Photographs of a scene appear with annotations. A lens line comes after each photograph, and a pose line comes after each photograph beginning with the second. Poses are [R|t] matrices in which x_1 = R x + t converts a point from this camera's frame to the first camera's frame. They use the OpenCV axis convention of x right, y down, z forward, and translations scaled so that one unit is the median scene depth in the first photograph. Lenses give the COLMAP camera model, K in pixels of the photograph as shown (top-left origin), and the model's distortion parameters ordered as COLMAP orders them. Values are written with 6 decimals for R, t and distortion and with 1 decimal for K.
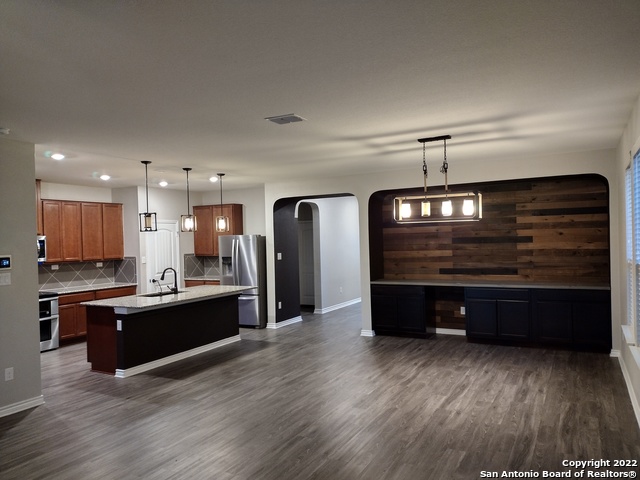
lens RADIAL K [[480.2, 0, 325.5], [0, 480.2, 240.7], [0, 0, 1]] dist [0.030062, -0.024313]
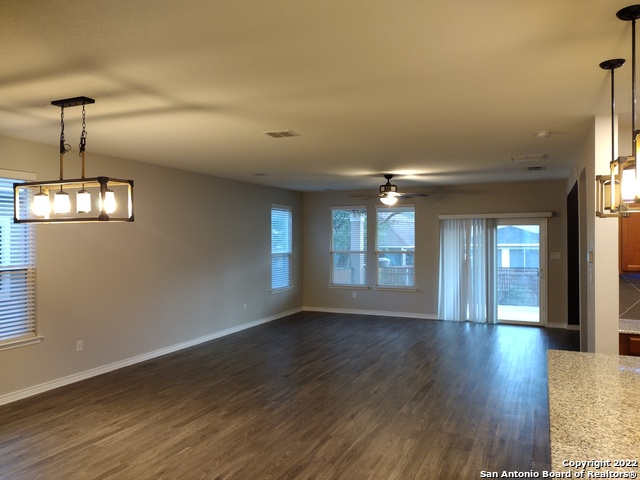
lens RADIAL K [[480.2, 0, 322.8], [0, 480.2, 242.6], [0, 0, 1]] dist [0.030062, -0.024313]
pose [[-0.997431, 0.029633, -0.065217, -0.051276], [0.028473, 0.999421, 0.018645, -0.008419], [0.065732, 0.016740, -0.997697, 1.098528]]
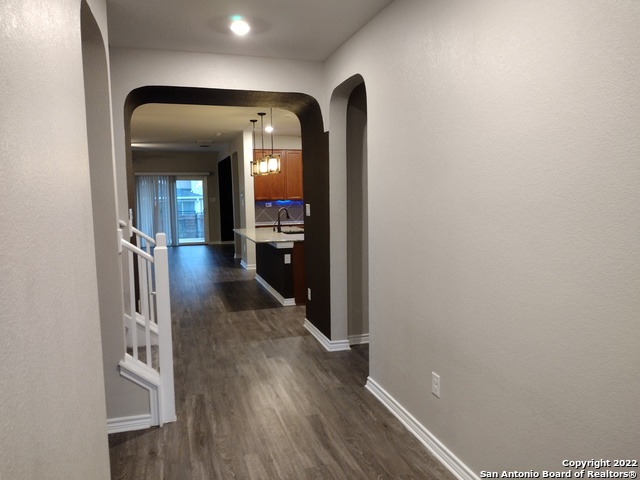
lens RADIAL K [[480.2, 0, 323.8], [0, 480.2, 239.8], [0, 0, 1]] dist [0.030062, -0.024313]
pose [[-0.692257, 0.108972, -0.713376, 0.355664], [0.029140, 0.991948, 0.123248, -0.002257], [0.721063, 0.064532, -0.689858, 1.572482]]
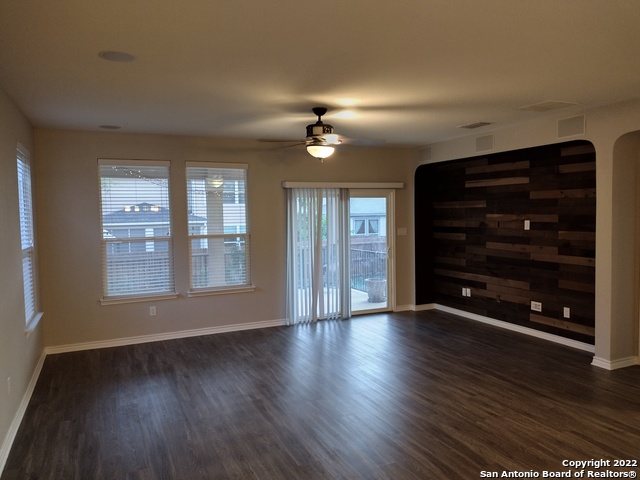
lens RADIAL K [[480.2, 0, 341.2], [0, 480.2, 249.1], [0, 0, 1]] dist [0.030062, -0.024313]
pose [[-0.608240, 0.097914, -0.787690, 0.216091], [0.027891, 0.994386, 0.102070, -0.011863], [0.793263, 0.040113, -0.607557, 0.509109]]
